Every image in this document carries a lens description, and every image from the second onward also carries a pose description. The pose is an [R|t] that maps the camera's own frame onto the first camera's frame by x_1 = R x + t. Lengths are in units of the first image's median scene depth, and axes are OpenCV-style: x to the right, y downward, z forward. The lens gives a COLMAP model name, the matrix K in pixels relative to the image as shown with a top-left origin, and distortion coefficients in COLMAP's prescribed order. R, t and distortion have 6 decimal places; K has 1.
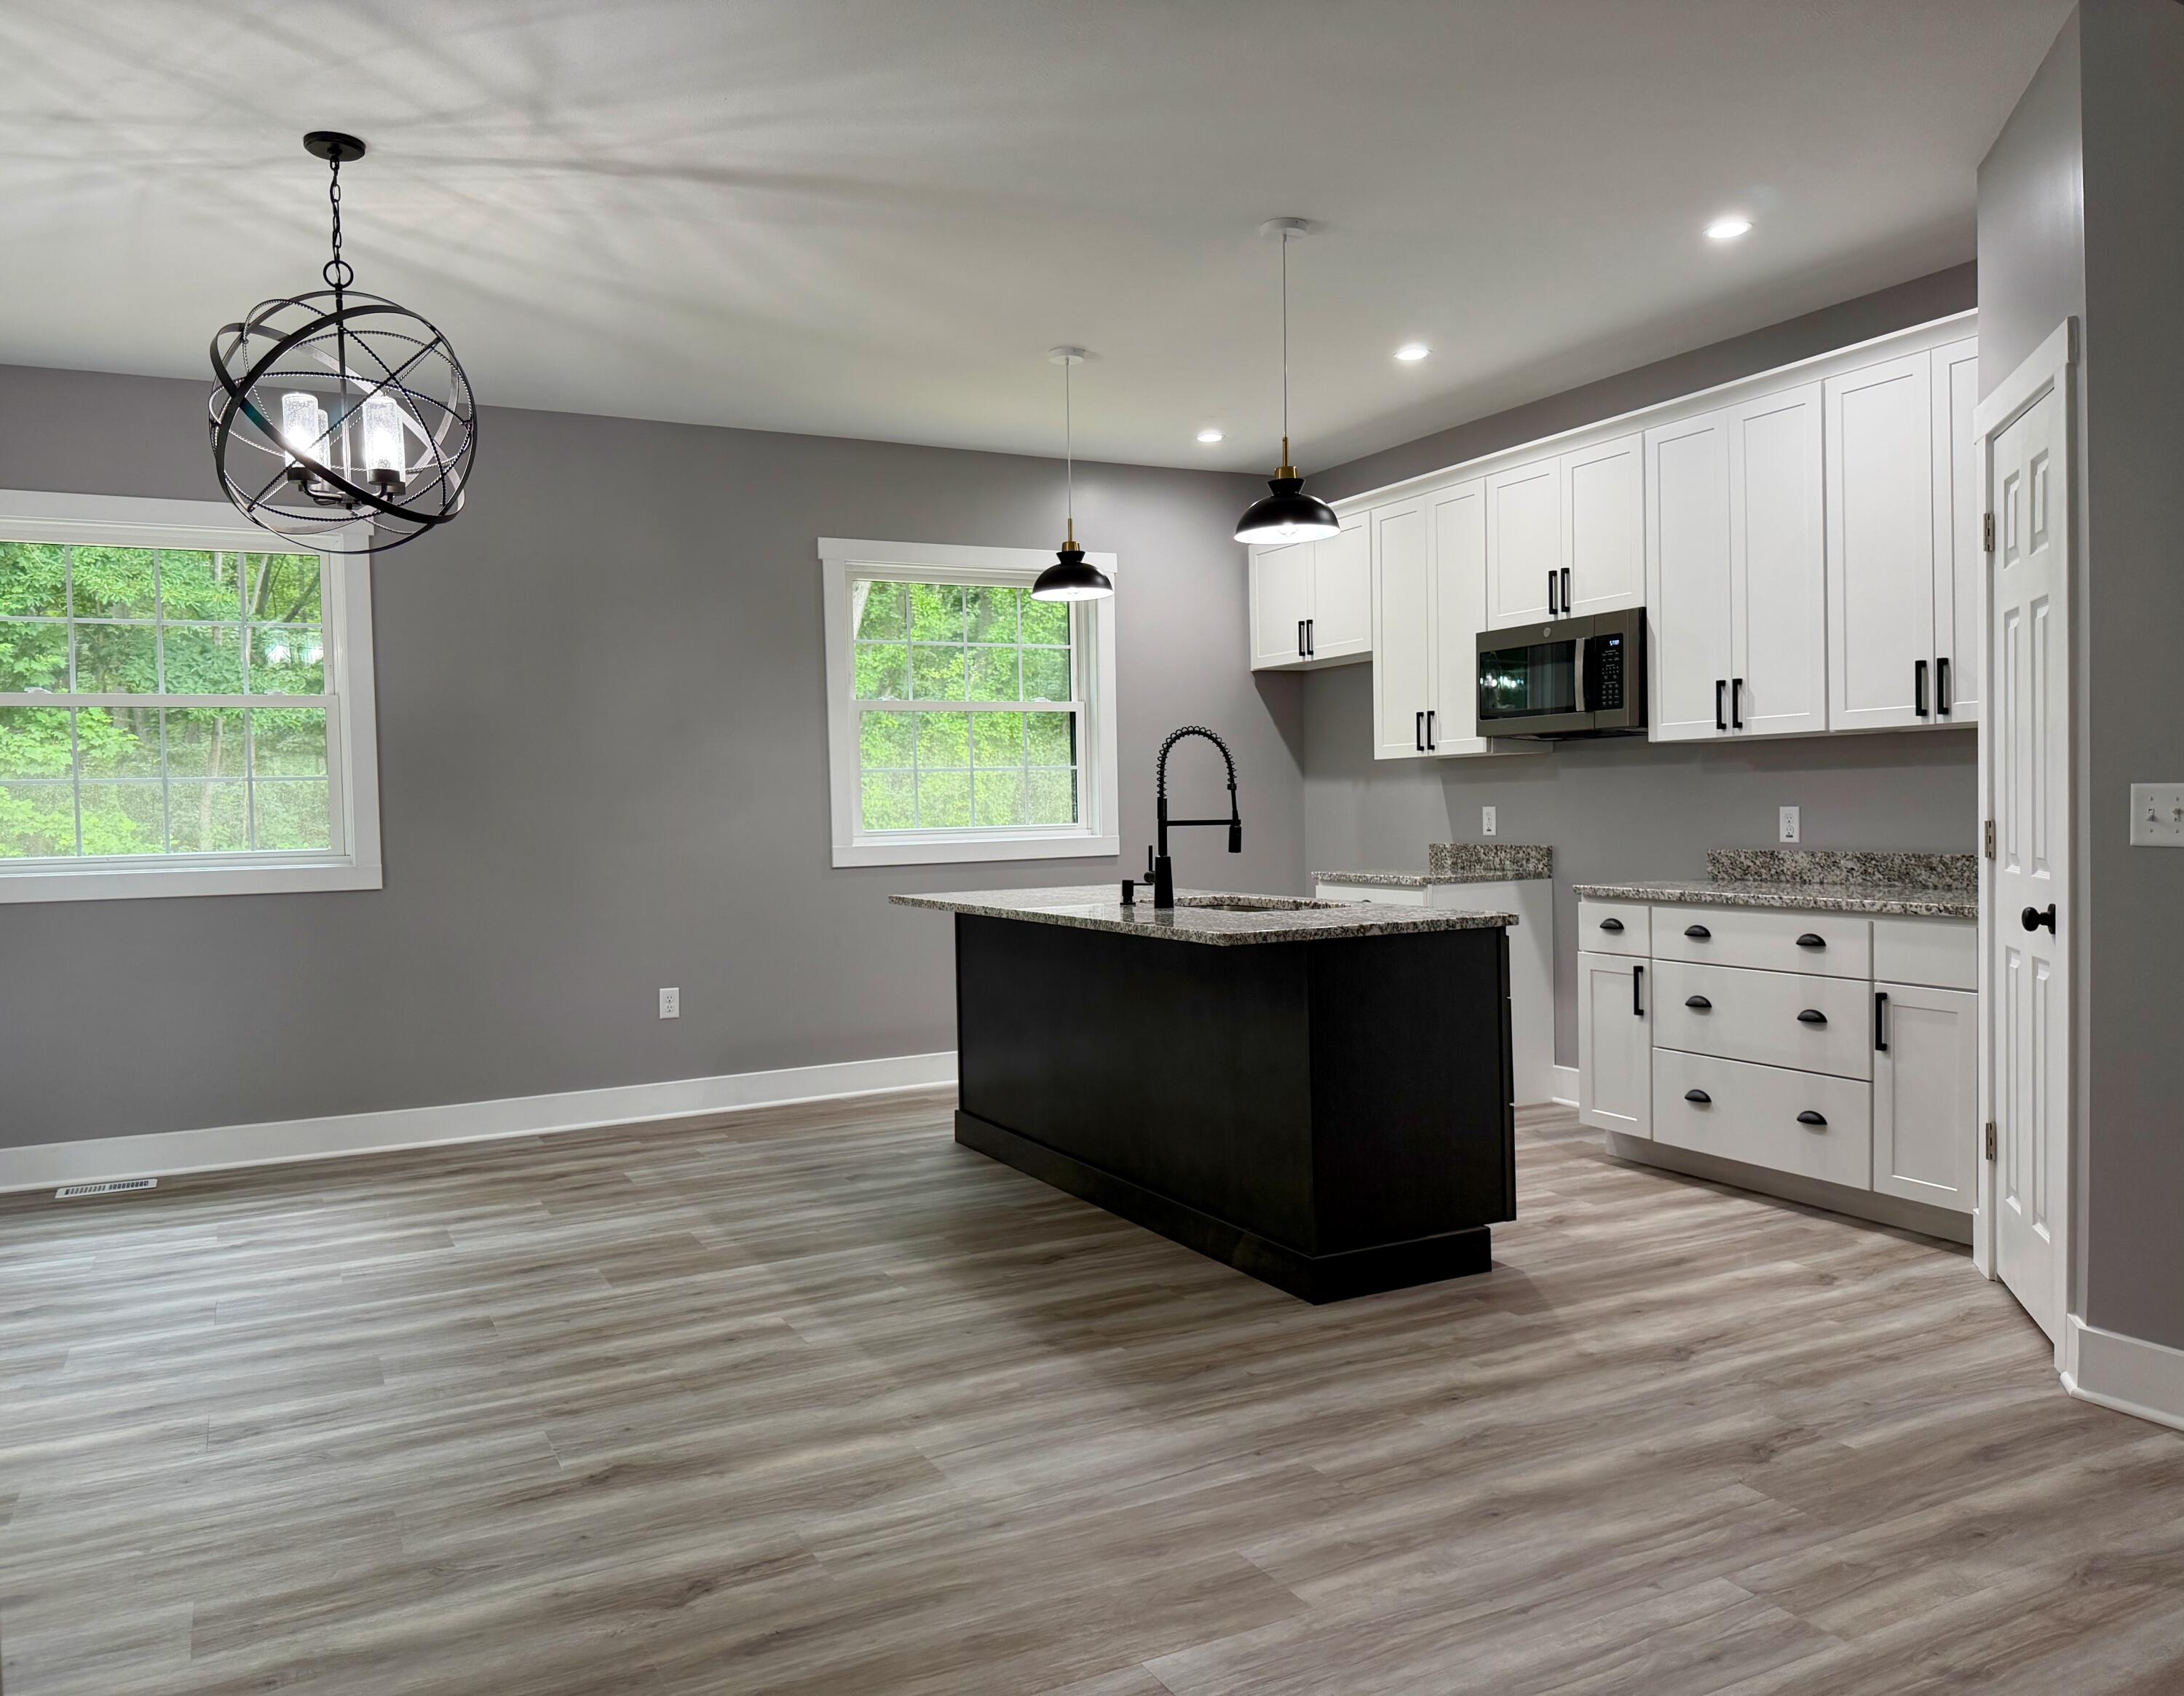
lens RADIAL K [[1560.7, 0, 1022.0], [0, 1560.7, 829.2], [0, 0, 1]] dist [0.030326, -0.009251]
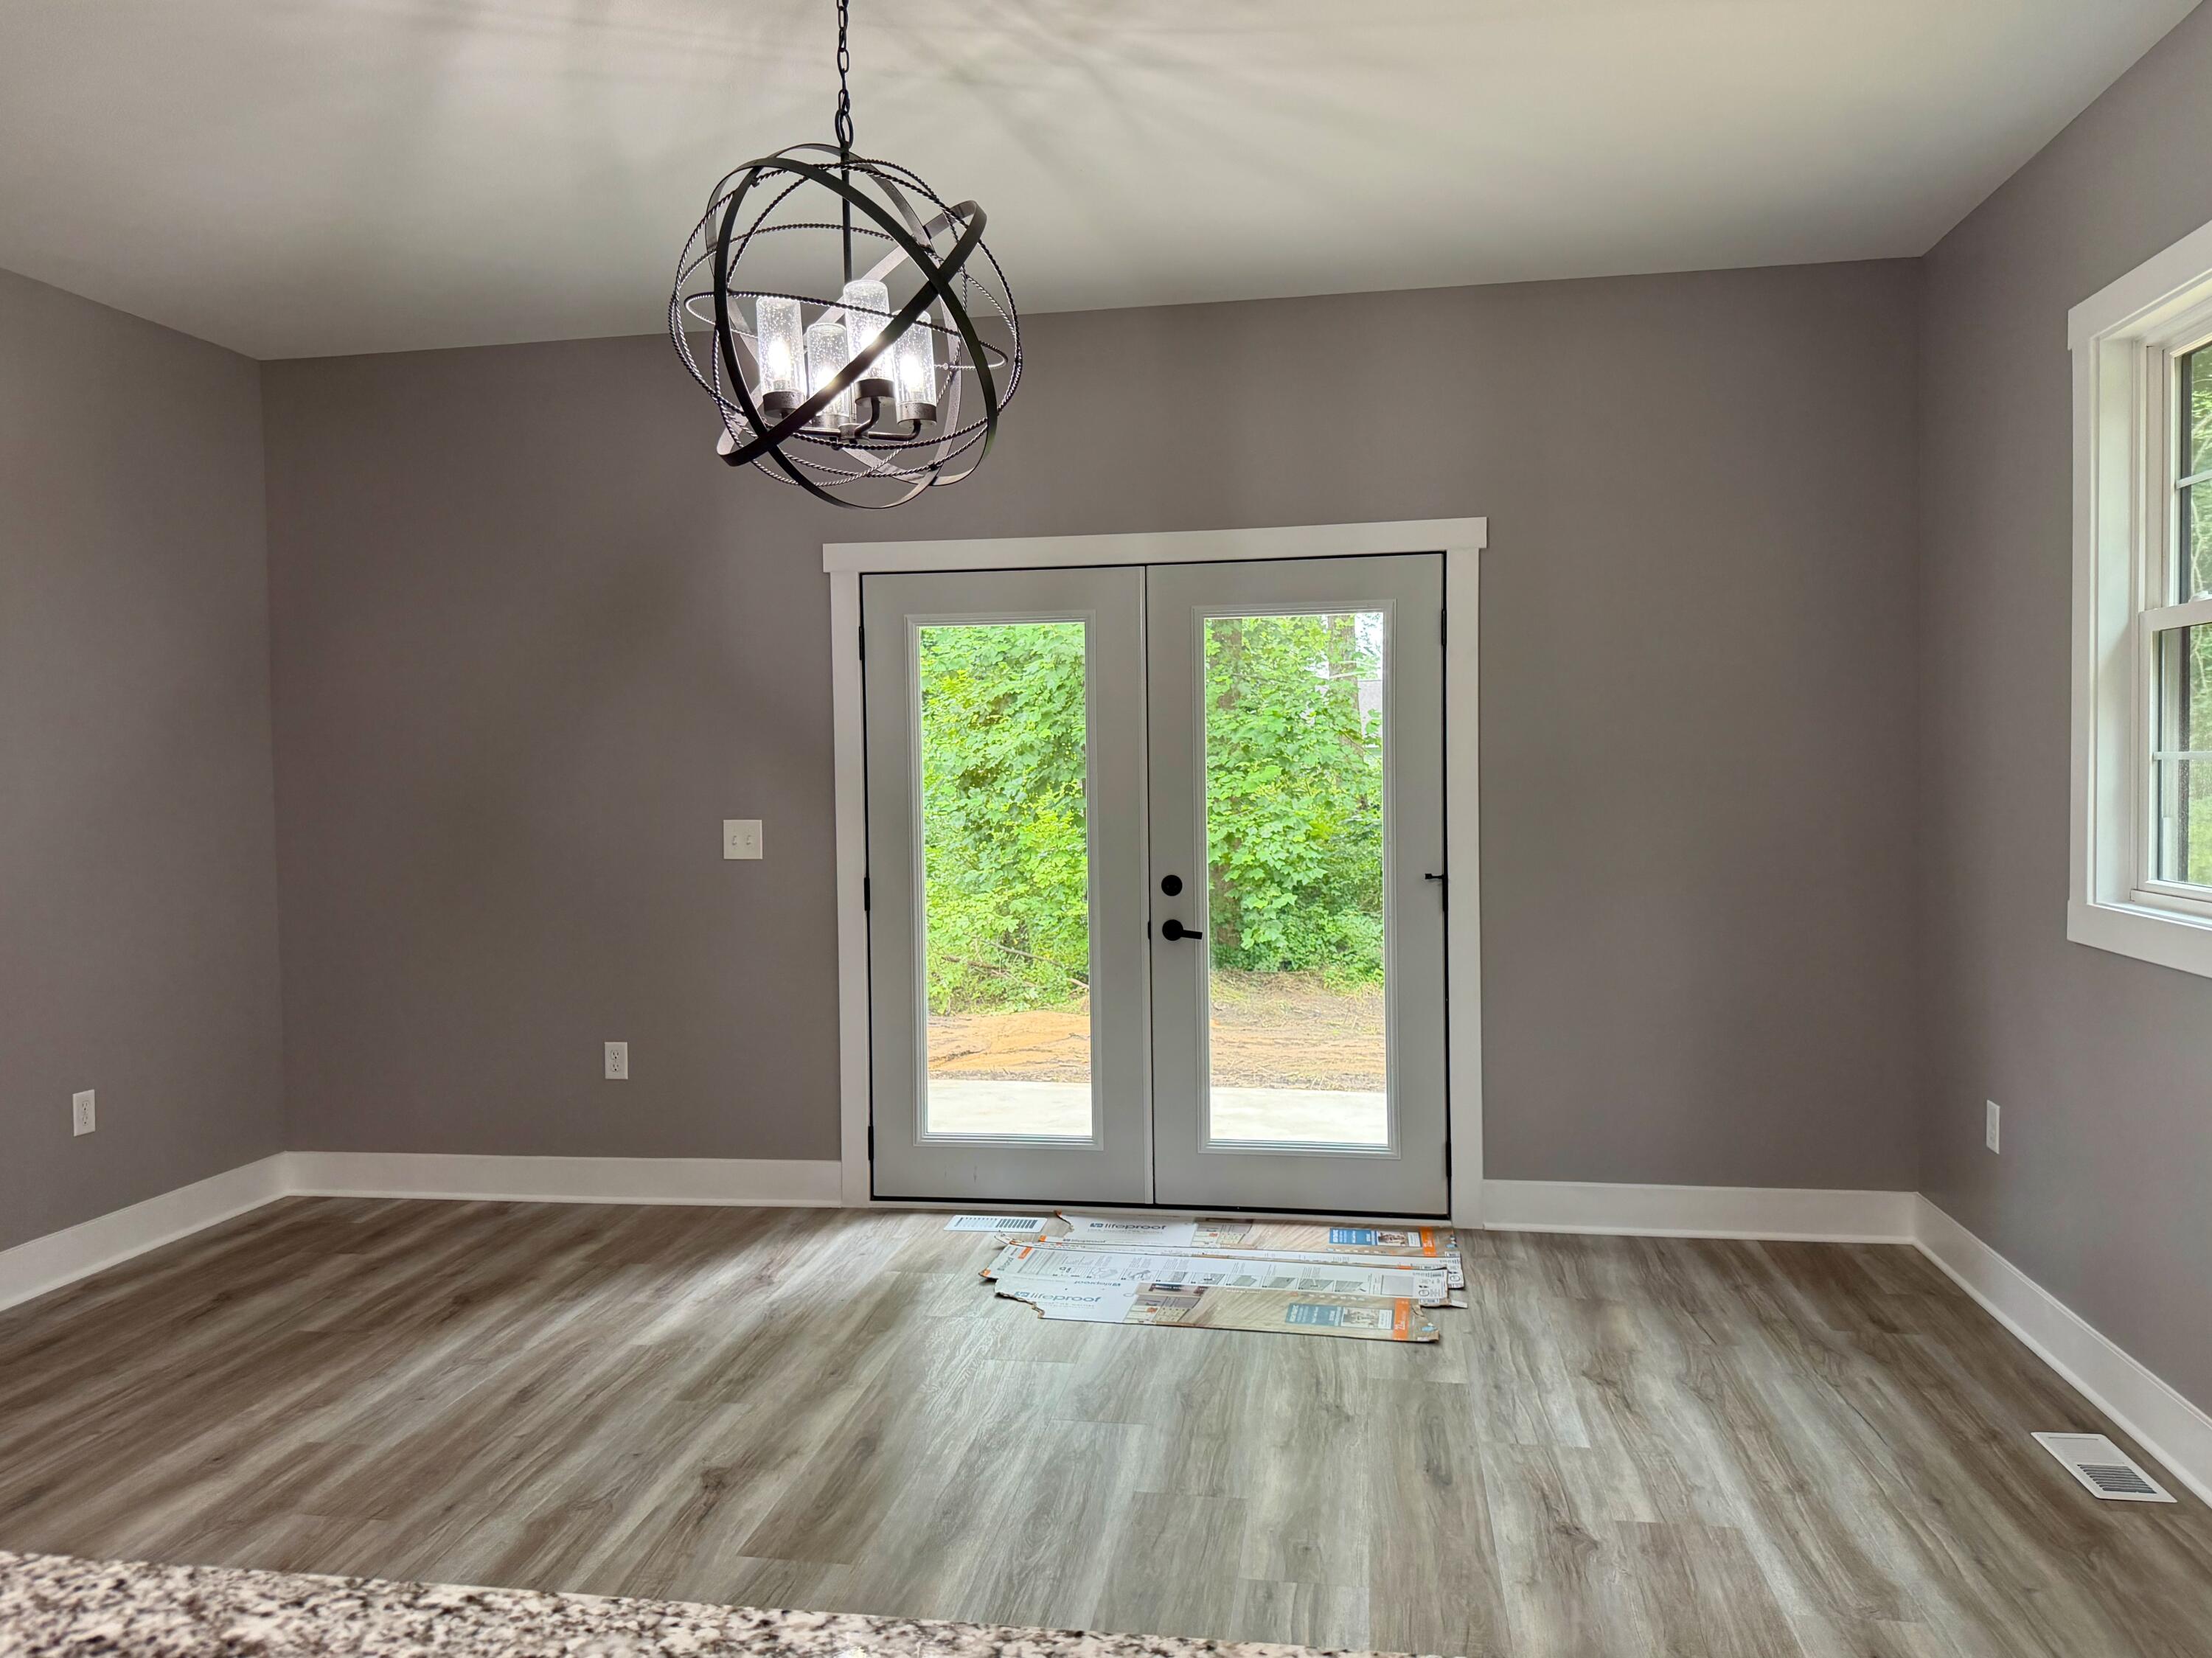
lens RADIAL K [[1565.3, 0, 1106.0], [0, 1565.3, 829.0], [0, 0, 1]] dist [0.059032, -0.051859]
pose [[-0.566425, 0.069787, -0.821153, 0.113777], [0.017304, 0.997196, 0.072813, -0.068613], [0.823932, 0.027034, -0.566044, 1.352500]]
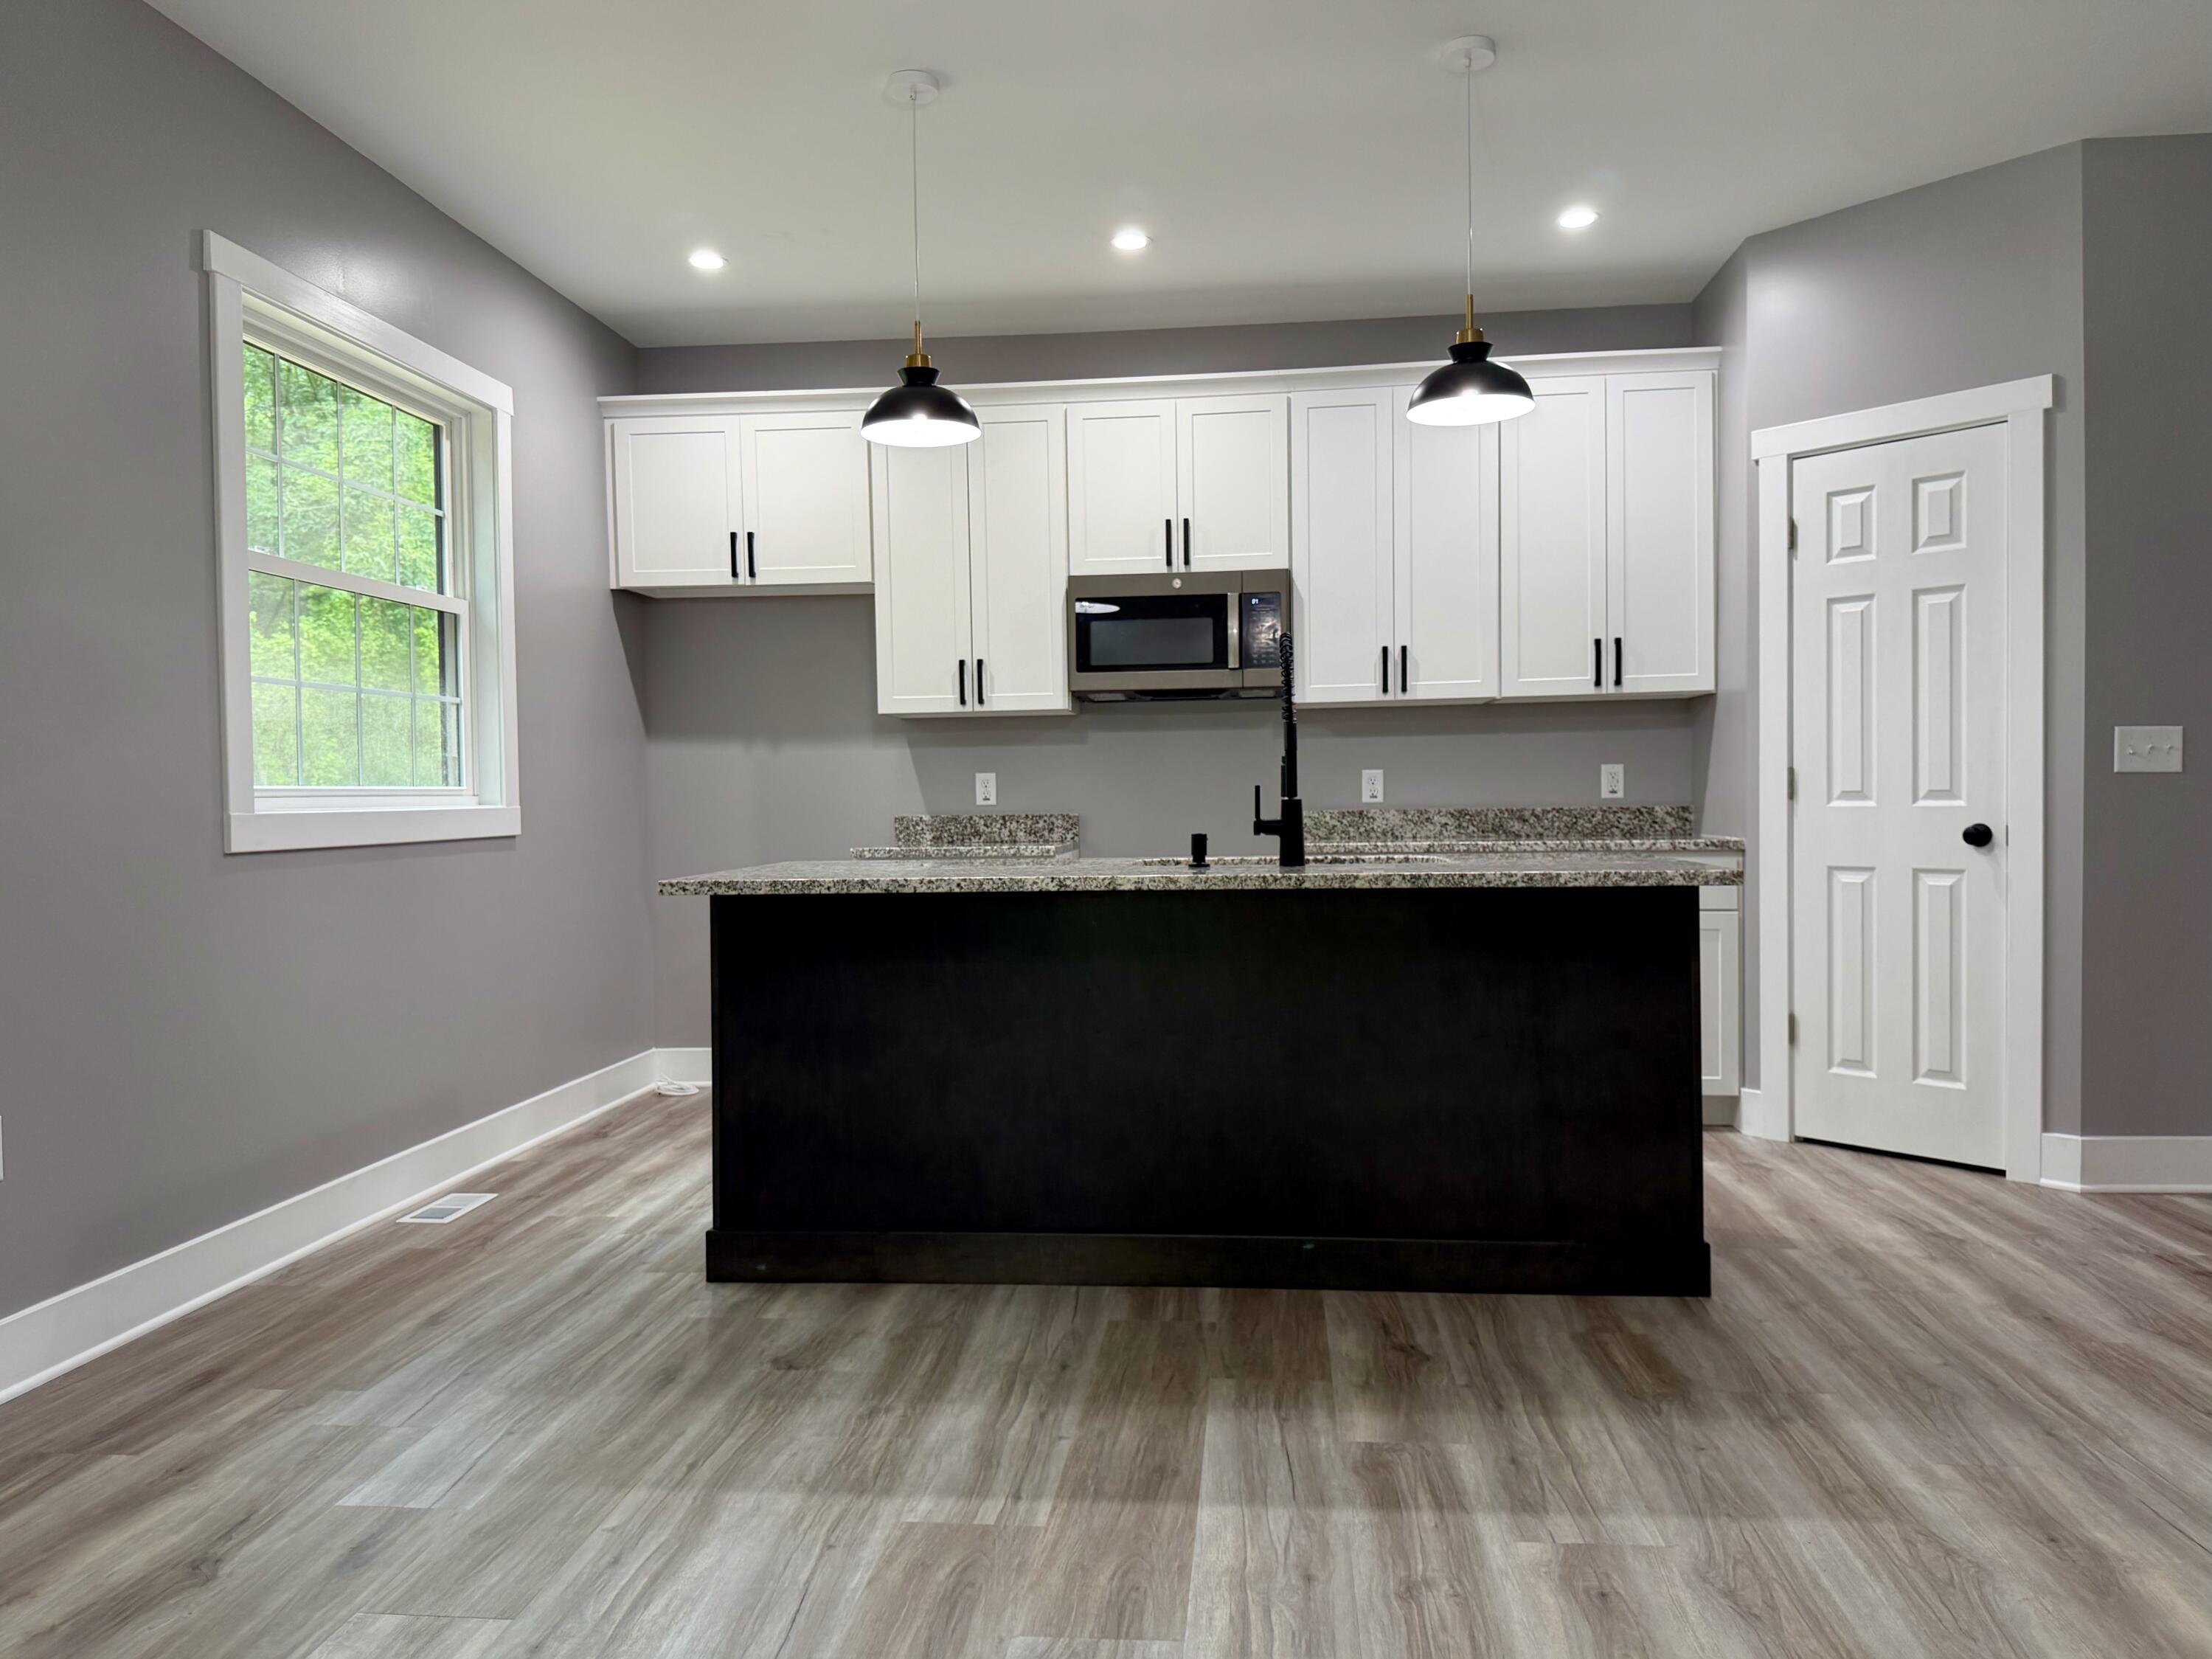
lens RADIAL K [[1609.0, 0, 1007.7], [0, 1609.0, 833.4], [0, 0, 1]] dist [-0.001863, -0.002983]
pose [[0.547139, -0.011046, 0.836969, -0.722748], [0.017565, 0.999844, 0.001713, 0.029328], [-0.836857, 0.013765, 0.547248, 0.756887]]
